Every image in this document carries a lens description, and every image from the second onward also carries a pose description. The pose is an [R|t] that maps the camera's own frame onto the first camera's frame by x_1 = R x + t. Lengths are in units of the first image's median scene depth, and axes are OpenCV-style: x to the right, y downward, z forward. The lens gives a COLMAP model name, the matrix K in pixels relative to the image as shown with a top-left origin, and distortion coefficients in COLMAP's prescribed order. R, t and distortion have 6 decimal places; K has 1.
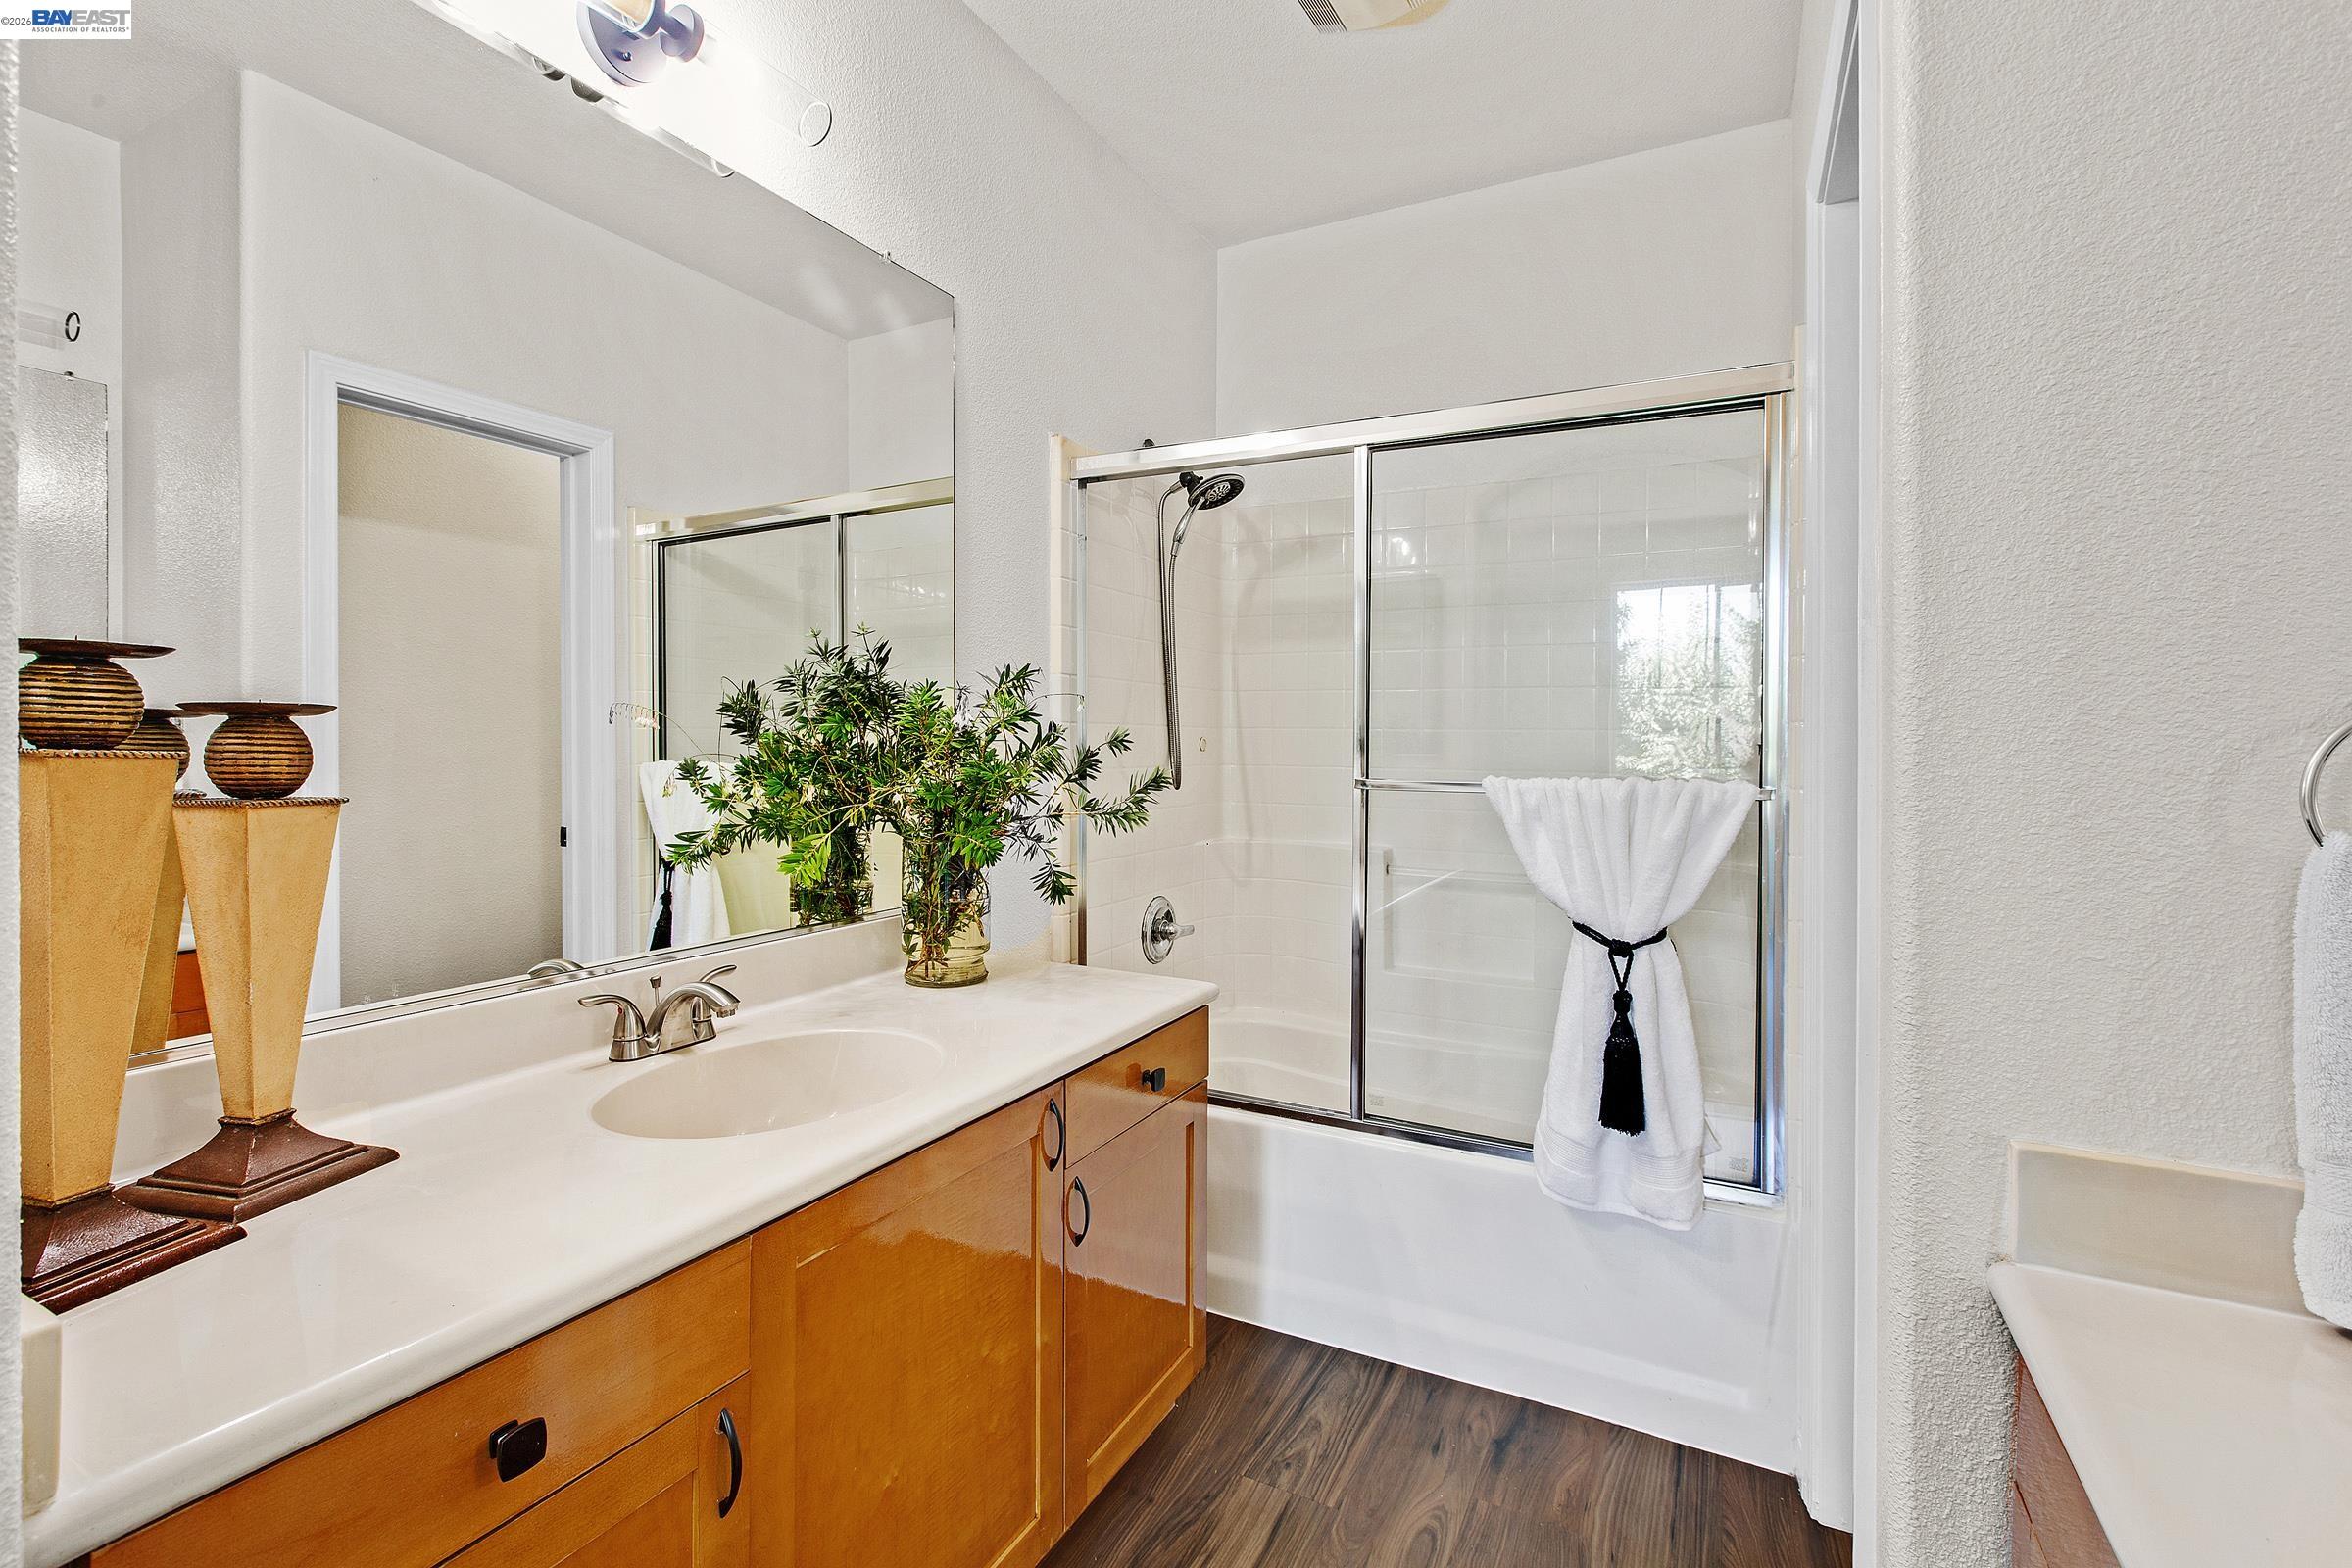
lens RADIAL K [[1067.4, 0, 1182.2], [0, 1067.4, 743.4], [0, 0, 1]] dist [0.003428, 0.000346]
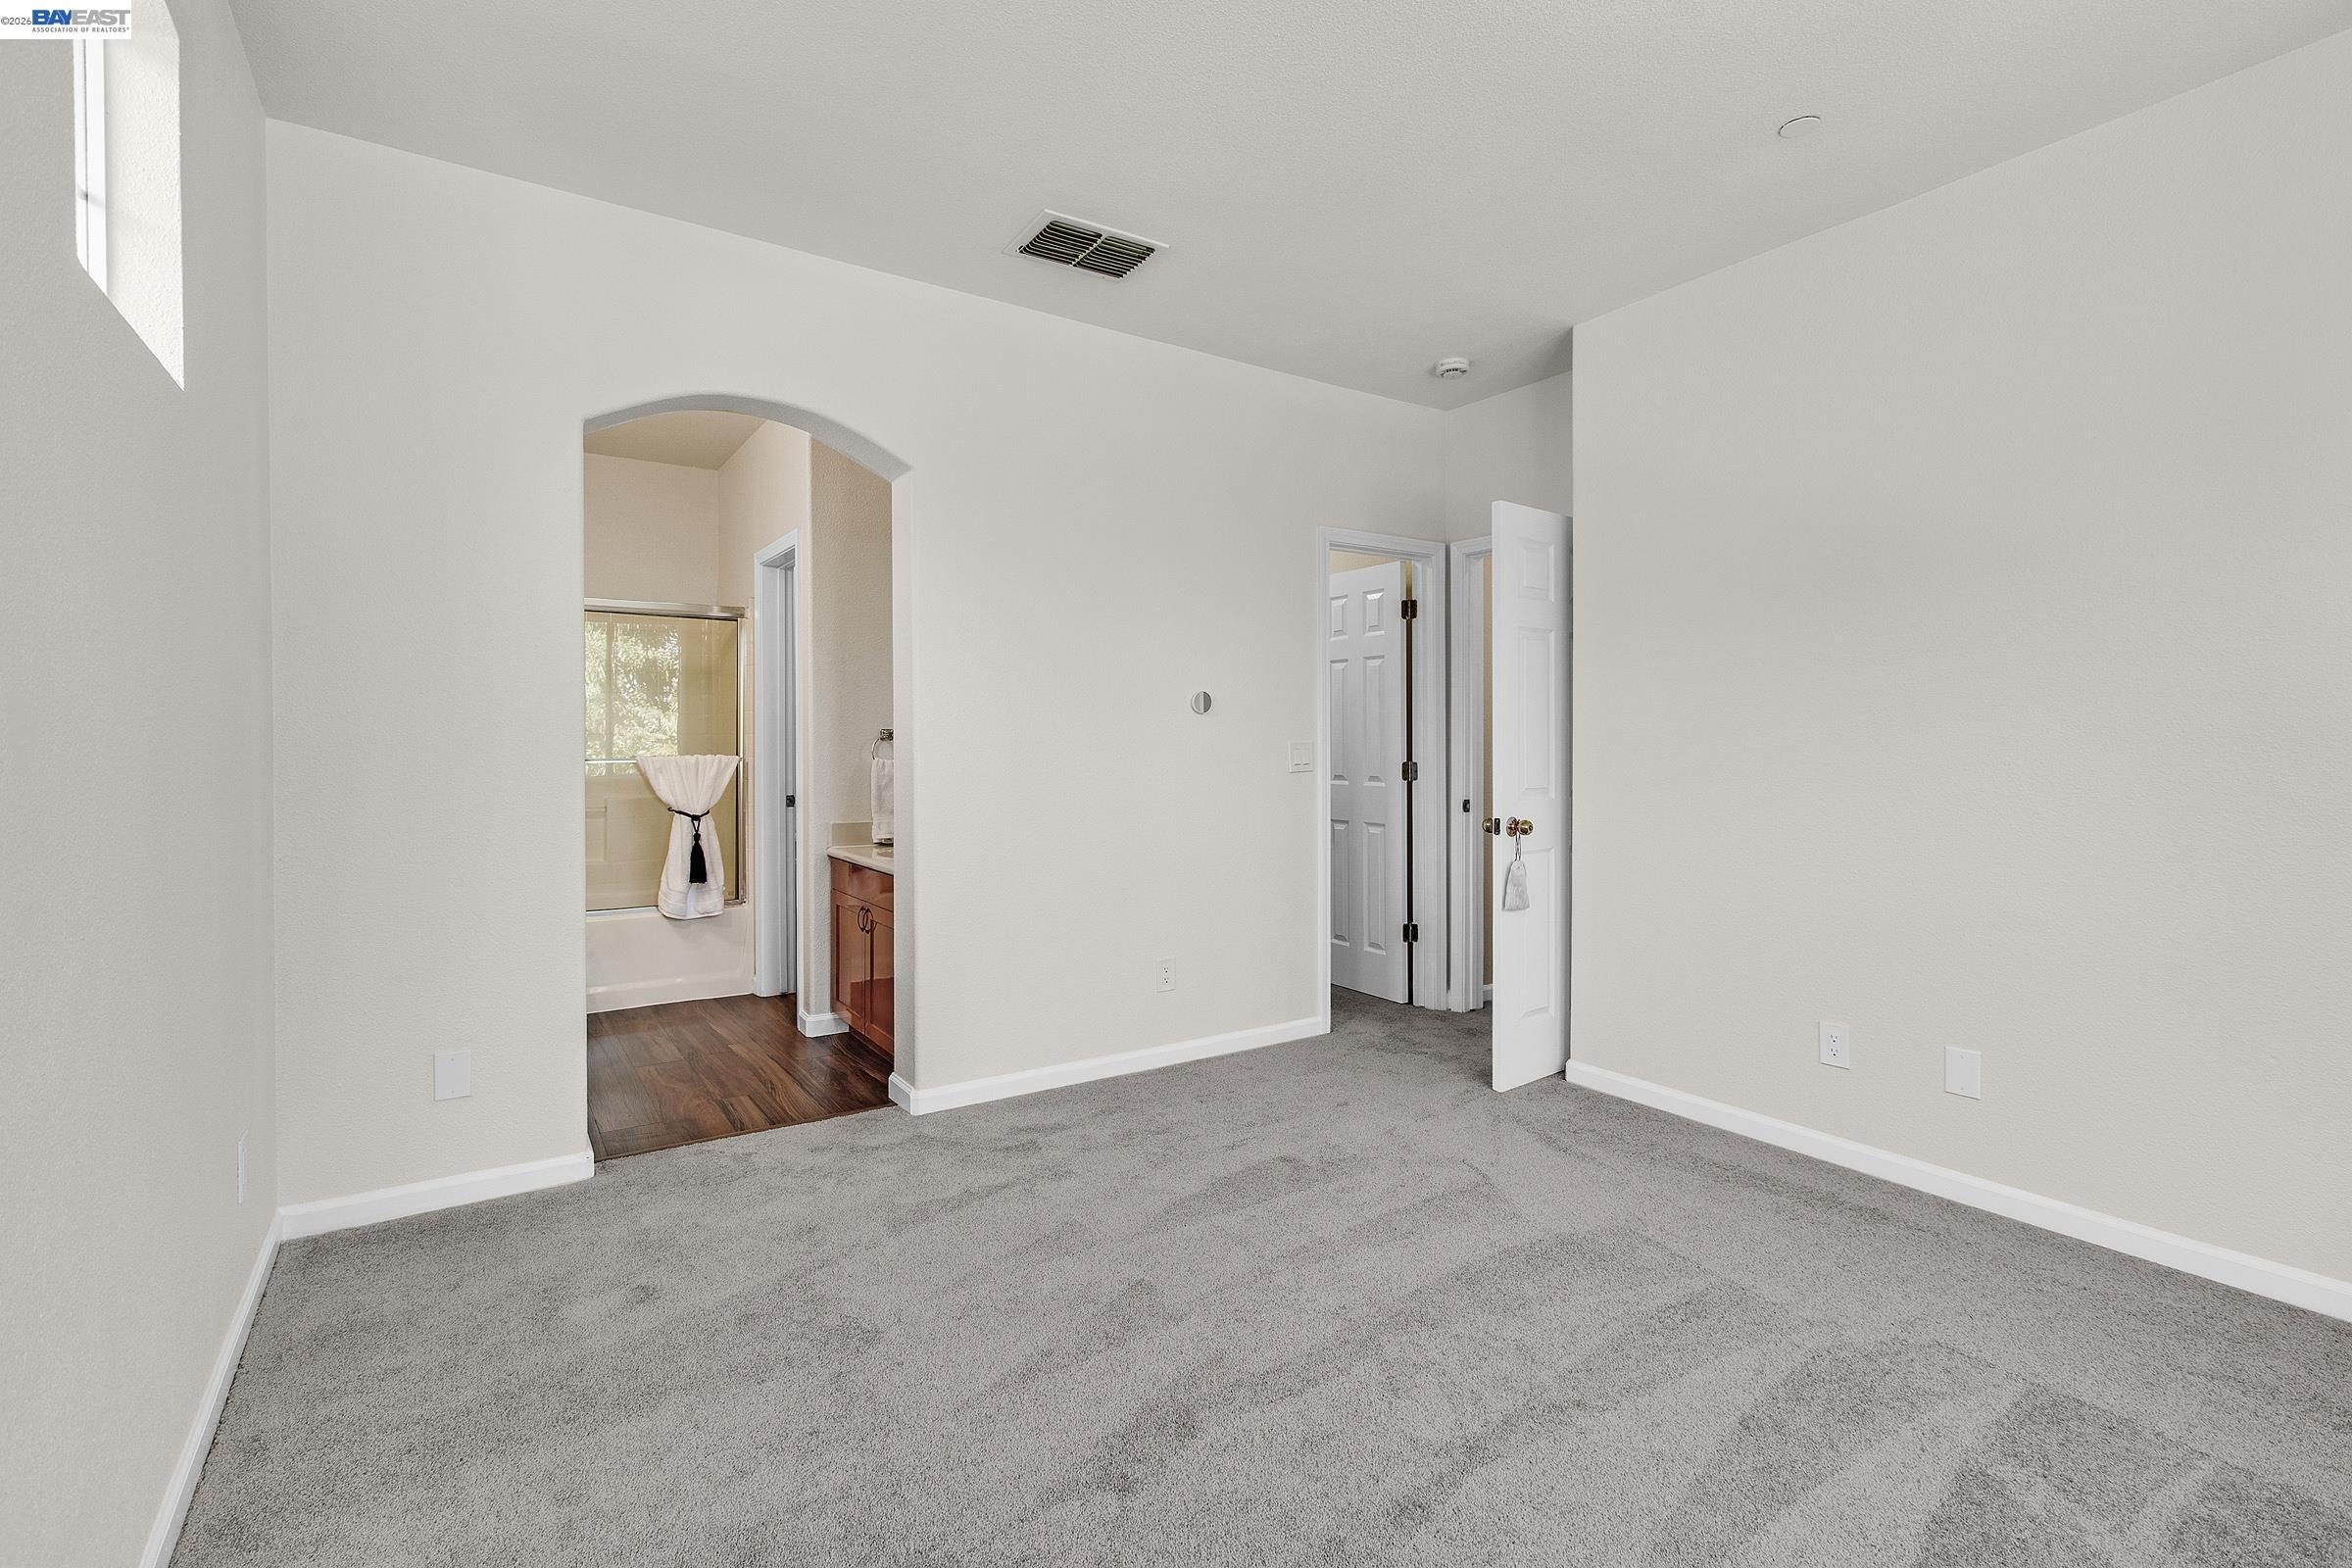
lens RADIAL K [[1067.4, 0, 1182.2], [0, 1067.4, 743.4], [0, 0, 1]] dist [0.003428, 0.000346]
pose [[0.472419, -0.012677, 0.881283, -1.364953], [0.002468, 0.999912, 0.013061, -0.028147], [-0.881371, -0.003996, 0.472409, -1.338985]]
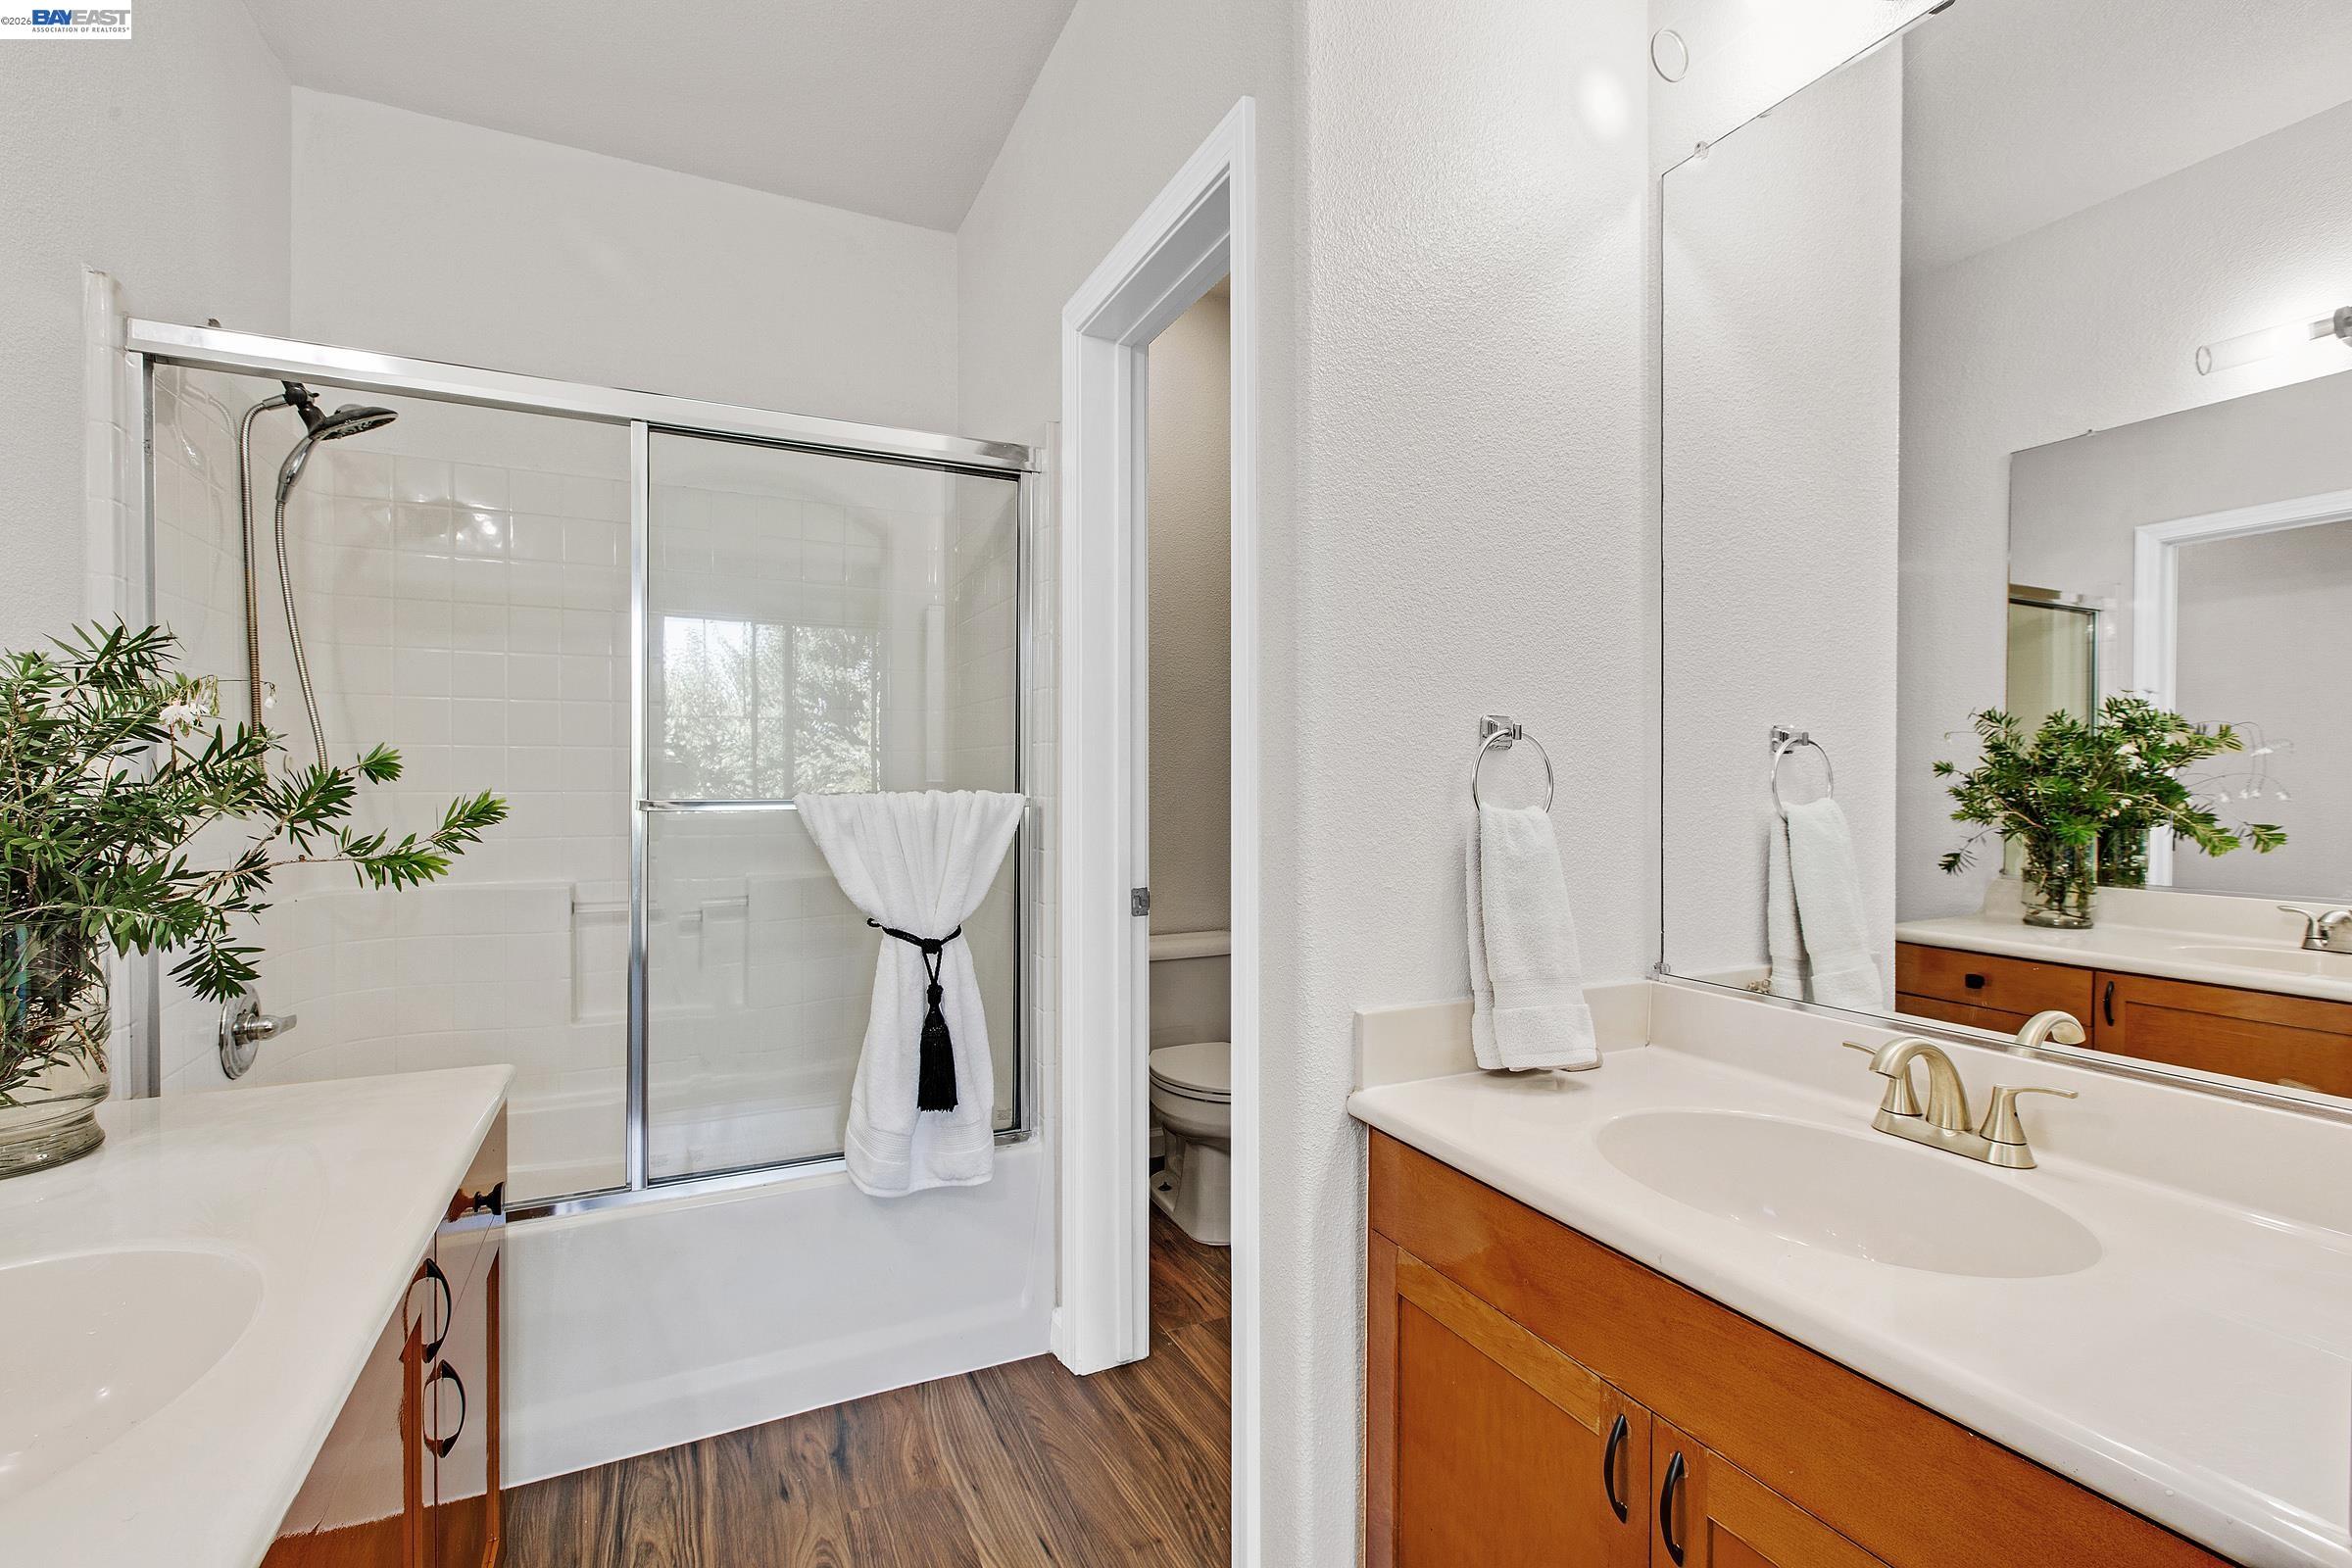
lens RADIAL K [[1041.3, 0, 1171.6], [0, 1041.3, 768.7], [0, 0, 1]] dist [-0.000703, -0.000452]
pose [[0.602839, -0.005396, 0.797845, -0.288480], [0.004350, 0.999984, 0.003476, 0.006878], [-0.797851, 0.001375, 0.602853, 0.155284]]
